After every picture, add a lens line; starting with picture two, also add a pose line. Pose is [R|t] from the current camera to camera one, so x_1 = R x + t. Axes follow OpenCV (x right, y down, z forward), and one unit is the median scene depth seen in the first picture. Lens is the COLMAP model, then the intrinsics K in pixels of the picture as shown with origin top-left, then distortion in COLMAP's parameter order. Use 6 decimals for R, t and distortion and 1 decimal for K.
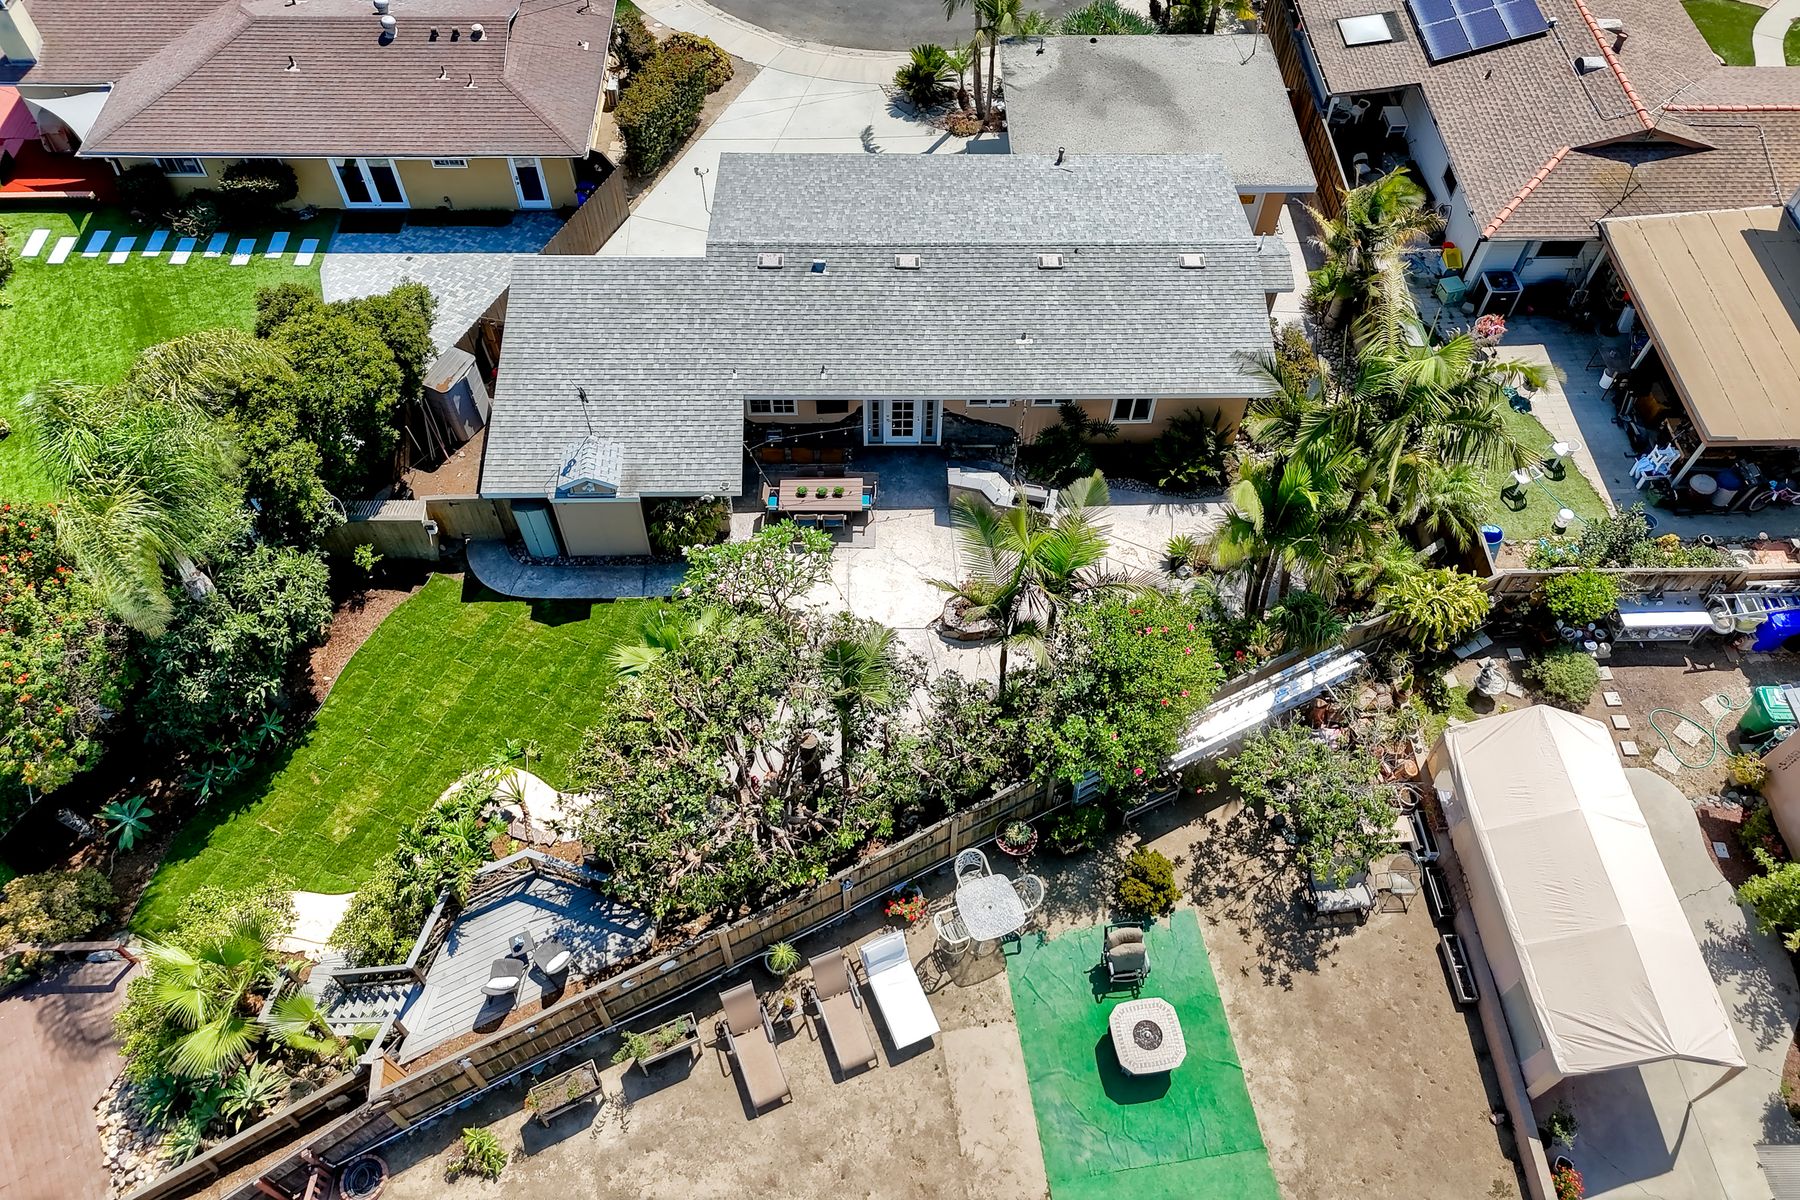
lens RADIAL K [[1230.6, 0, 907.6], [0, 1230.6, 552.8], [0, 0, 1]] dist [0.068217, -0.050621]
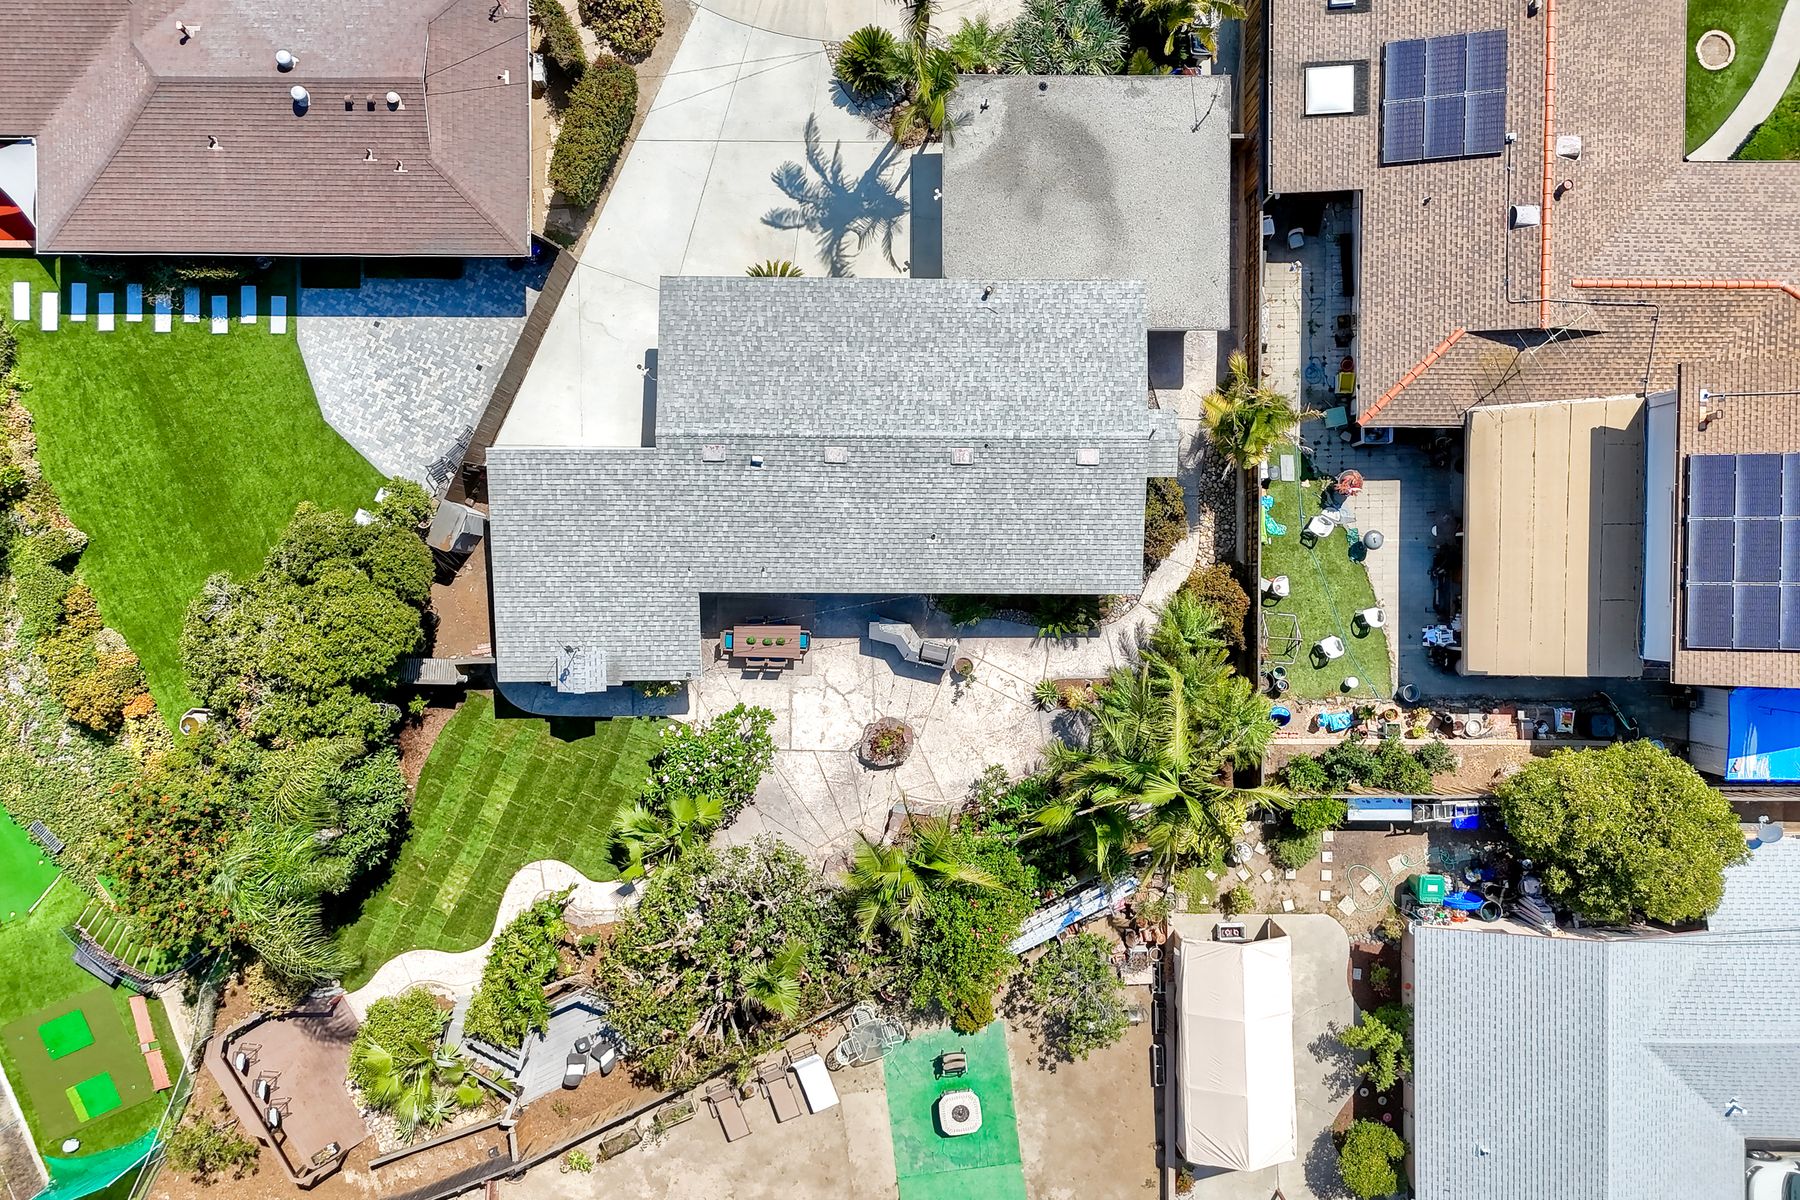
lens RADIAL K [[1230.6, 0, 907.6], [0, 1230.6, 552.8], [0, 0, 1]] dist [0.068217, -0.050621]
pose [[0.999684, 0.024589, -0.005247, 0.085394], [-0.017188, 0.820676, 0.571136, -0.931192], [0.018349, -0.570865, 0.820839, 0.032072]]
